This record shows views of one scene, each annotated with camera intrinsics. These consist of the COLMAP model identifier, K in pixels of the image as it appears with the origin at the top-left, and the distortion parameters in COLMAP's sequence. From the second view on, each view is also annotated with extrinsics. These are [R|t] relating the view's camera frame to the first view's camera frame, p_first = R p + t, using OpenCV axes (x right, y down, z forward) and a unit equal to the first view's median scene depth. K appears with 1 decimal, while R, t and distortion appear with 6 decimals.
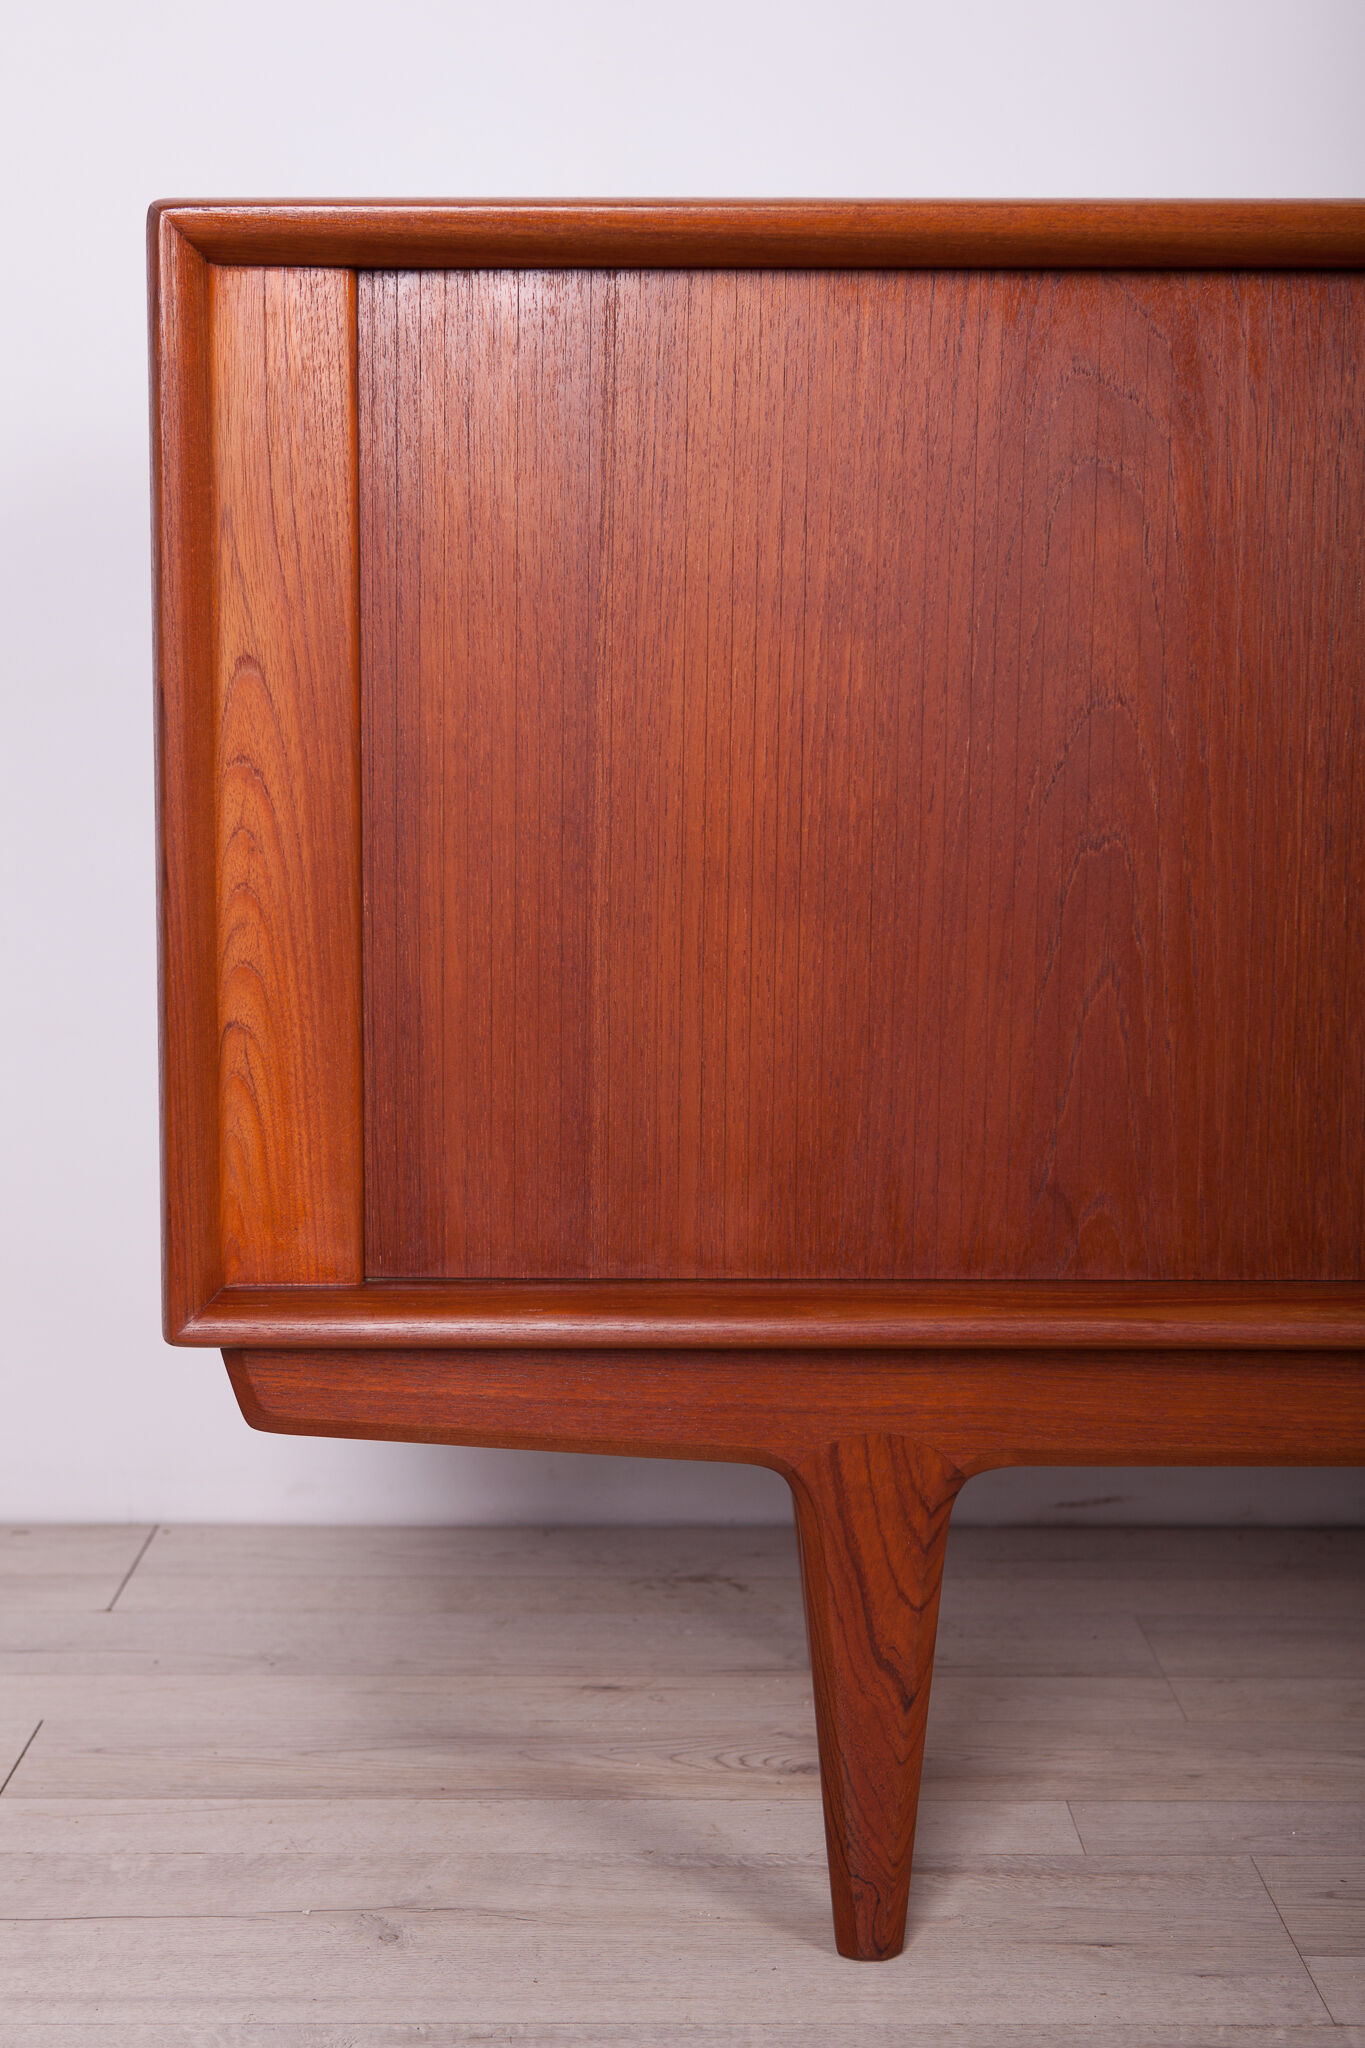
lens RADIAL K [[3070.8, 0, 676.8], [0, 3070.8, 1003.7], [0, 0, 1]] dist [0.016637, 0.069909]
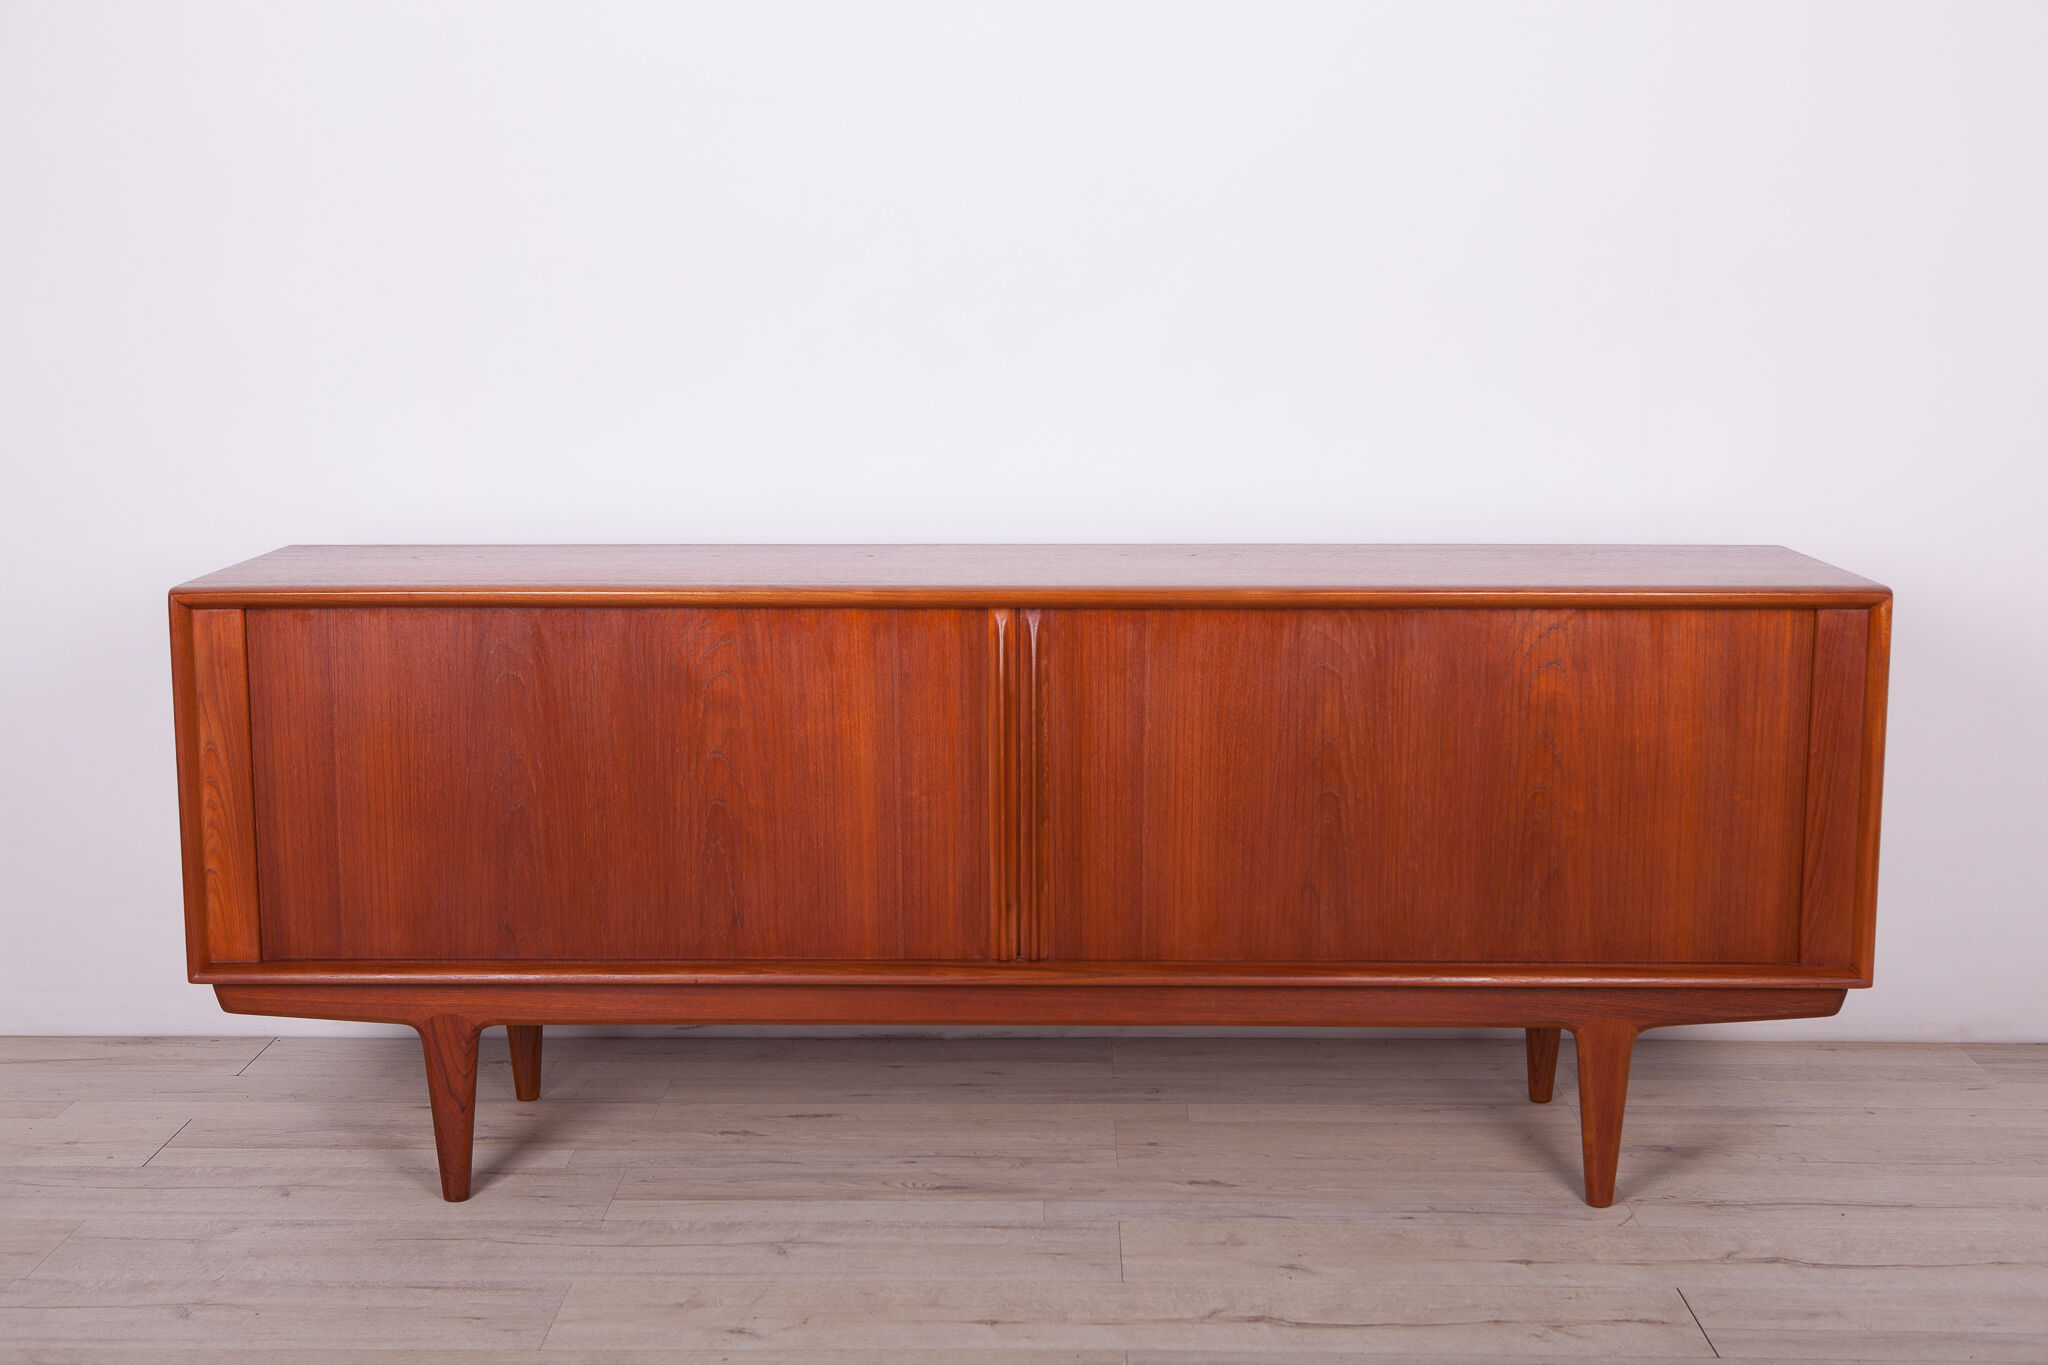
lens RADIAL K [[2573.2, 0, 1024.0], [0, 2573.2, 682.5], [0, 0, 1]] dist [-0.006594, 0.050691]
pose [[0.999758, -0.003368, -0.021742, 0.635813], [0.004383, 0.998894, 0.046822, -0.265144], [0.021560, -0.046906, 0.998667, -1.294528]]
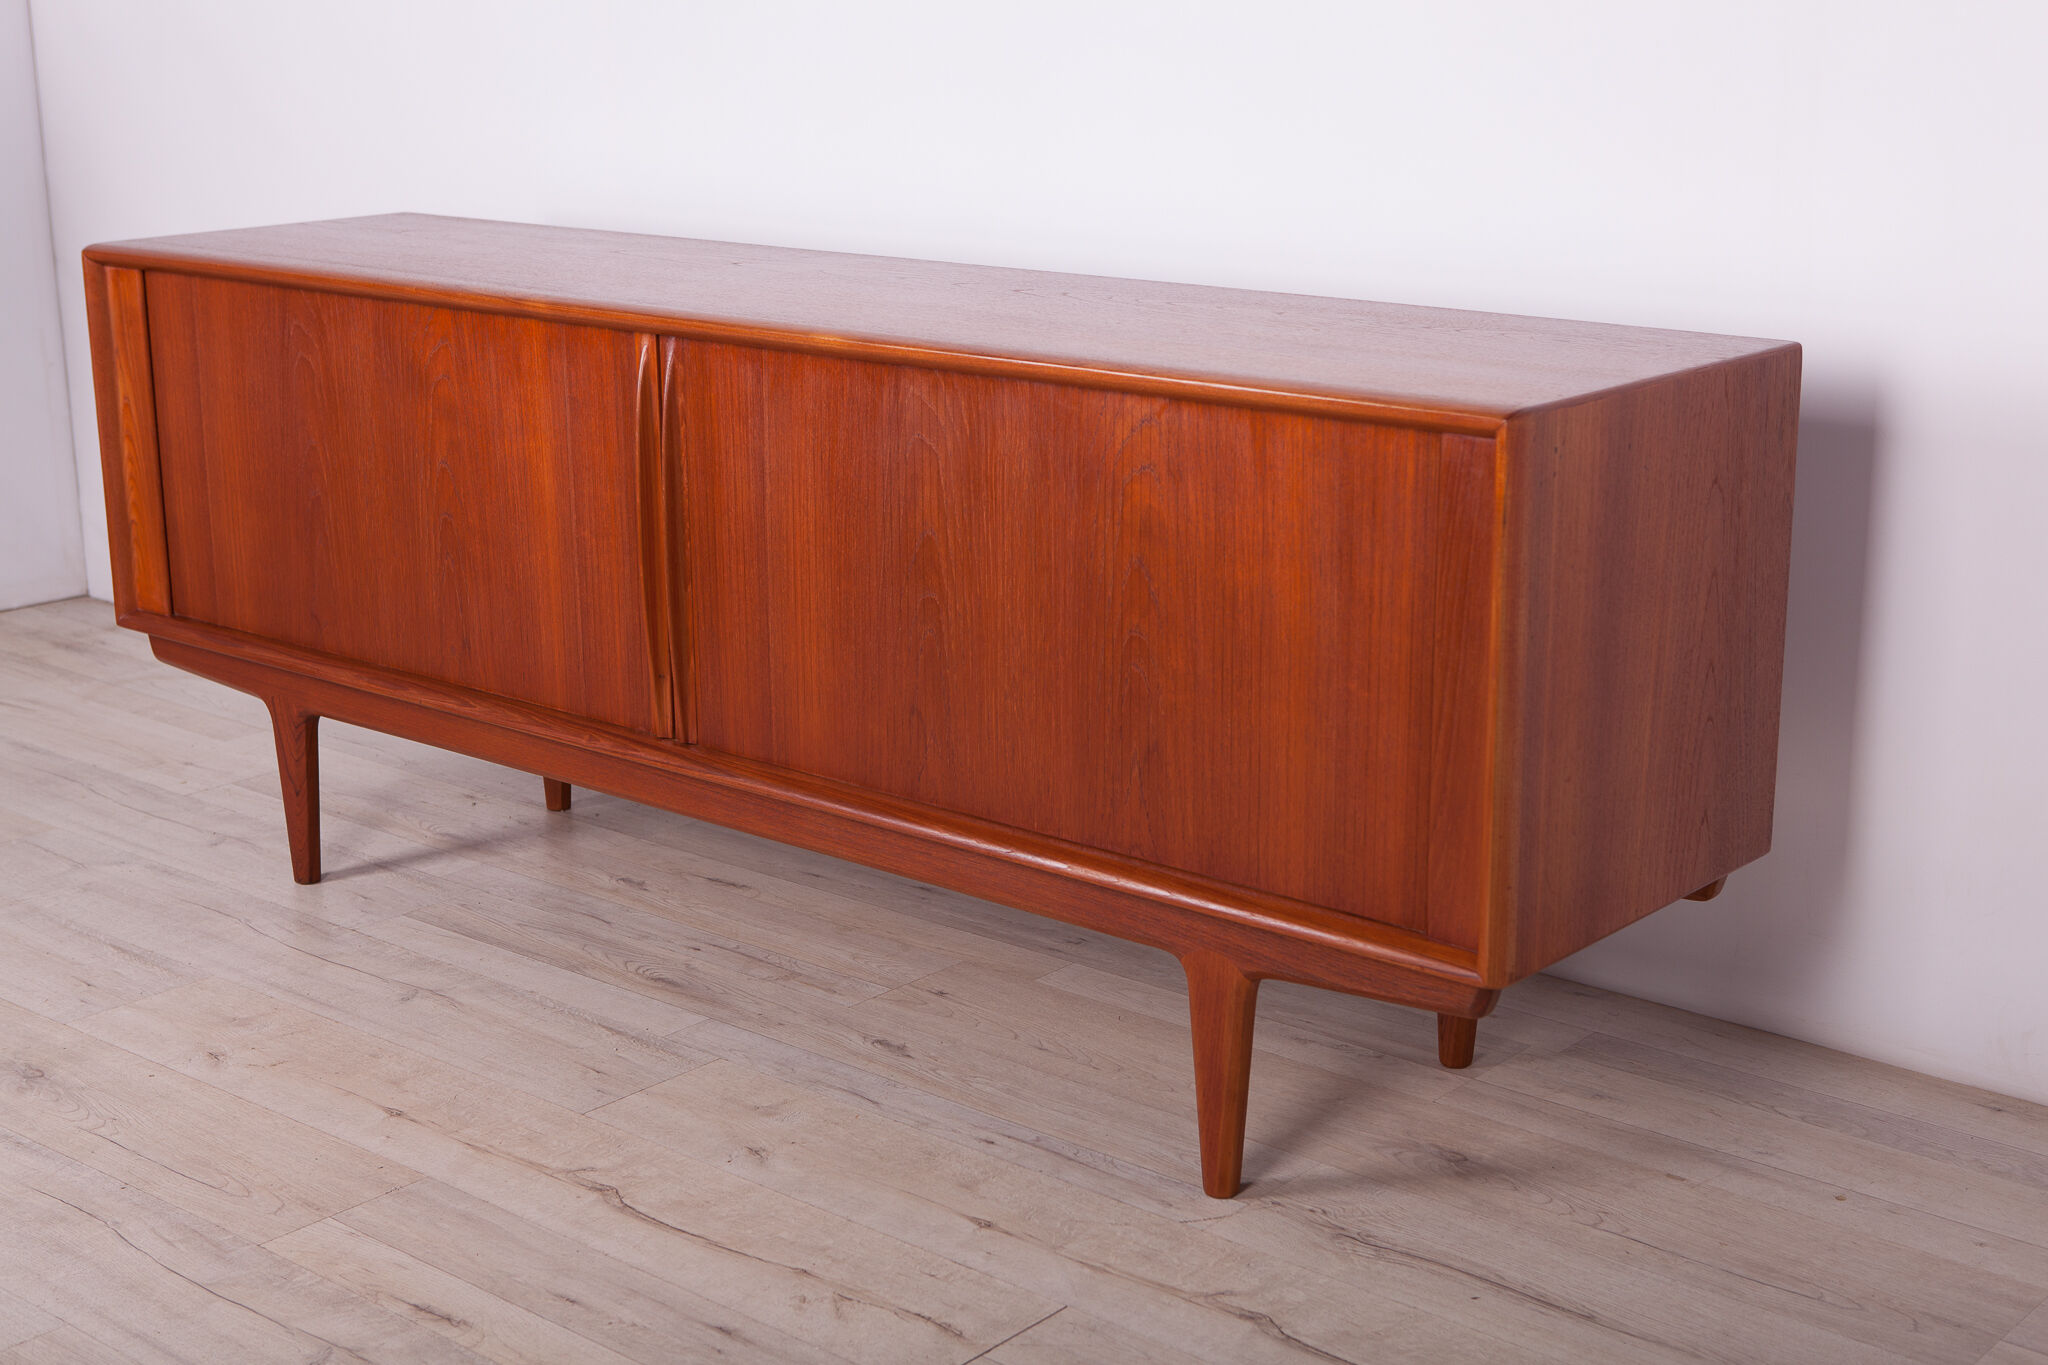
lens RADIAL K [[2872.8, 0, 1024.0], [0, 2872.8, 682.5], [0, 0, 1]] dist [0.037627, 0.059212]
pose [[0.753975, 0.156859, -0.637900, 2.206720], [-0.059113, 0.983334, 0.171931, -0.354384], [0.654238, -0.091923, 0.750682, -0.505448]]
